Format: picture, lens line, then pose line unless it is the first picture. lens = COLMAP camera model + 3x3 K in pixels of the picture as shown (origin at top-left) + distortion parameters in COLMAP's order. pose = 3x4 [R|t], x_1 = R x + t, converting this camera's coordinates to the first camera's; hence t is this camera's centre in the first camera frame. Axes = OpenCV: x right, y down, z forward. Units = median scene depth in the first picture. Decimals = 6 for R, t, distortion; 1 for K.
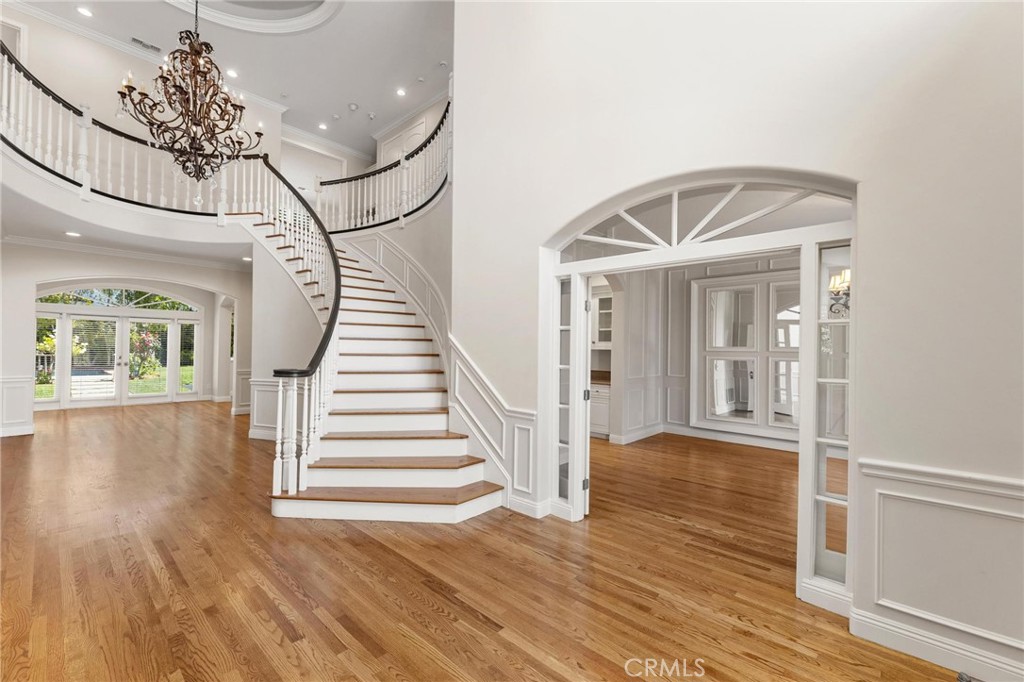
lens RADIAL K [[428.4, 0, 514.1], [0, 428.4, 343.6], [0, 0, 1]] dist [0.000529, 0.000359]
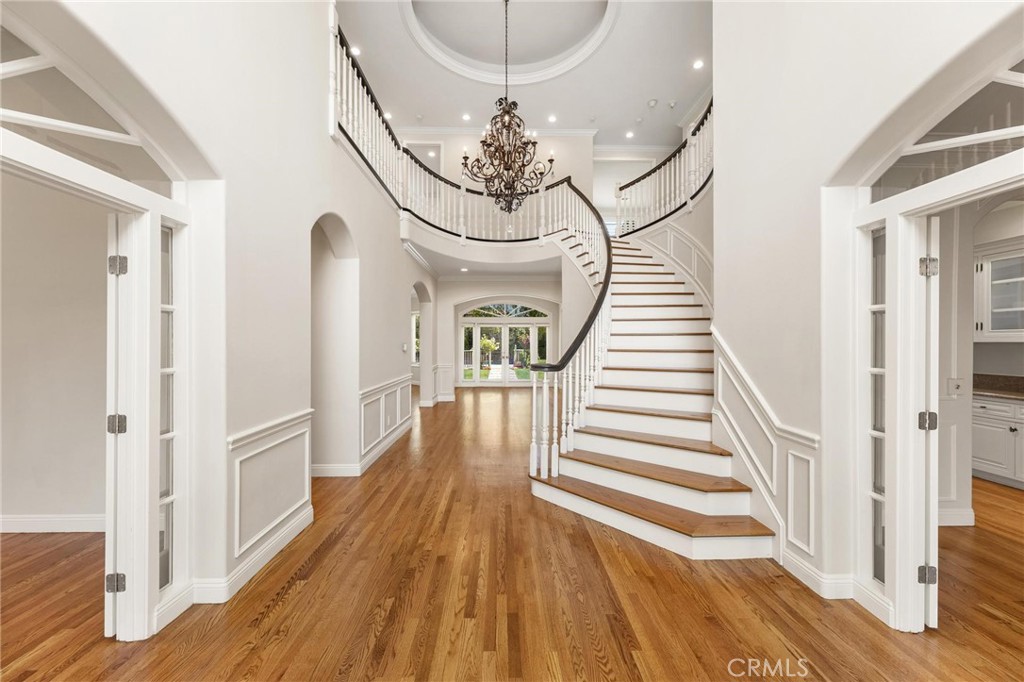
lens RADIAL K [[408.6, 0, 512.3], [0, 408.6, 344.2], [0, 0, 1]] dist [0.001142, -0.000576]
pose [[0.695490, -0.010714, -0.718456, 0.171942], [0.017426, 0.999846, 0.001959, 0.005428], [0.718324, -0.013882, 0.695570, 0.209163]]
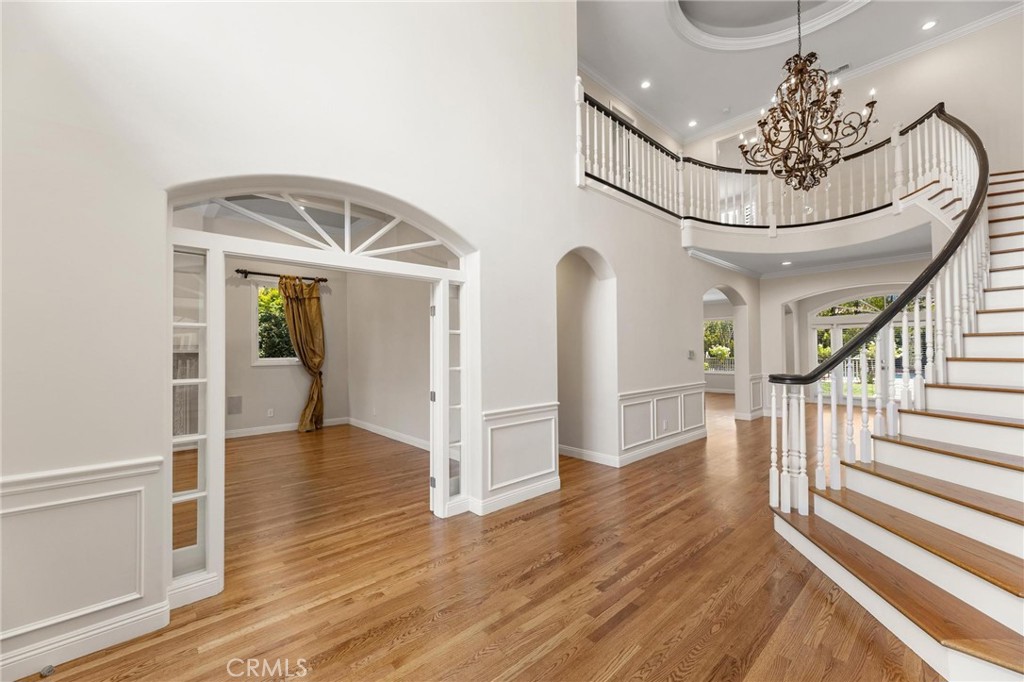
lens RADIAL K [[408.6, 0, 511.4], [0, 408.6, 344.6], [0, 0, 1]] dist [0.001142, -0.000576]
pose [[-0.092967, -0.028675, -0.995256, 0.393932], [0.019556, 0.999340, -0.030619, 0.009994], [0.995477, -0.022310, -0.092345, 0.484154]]
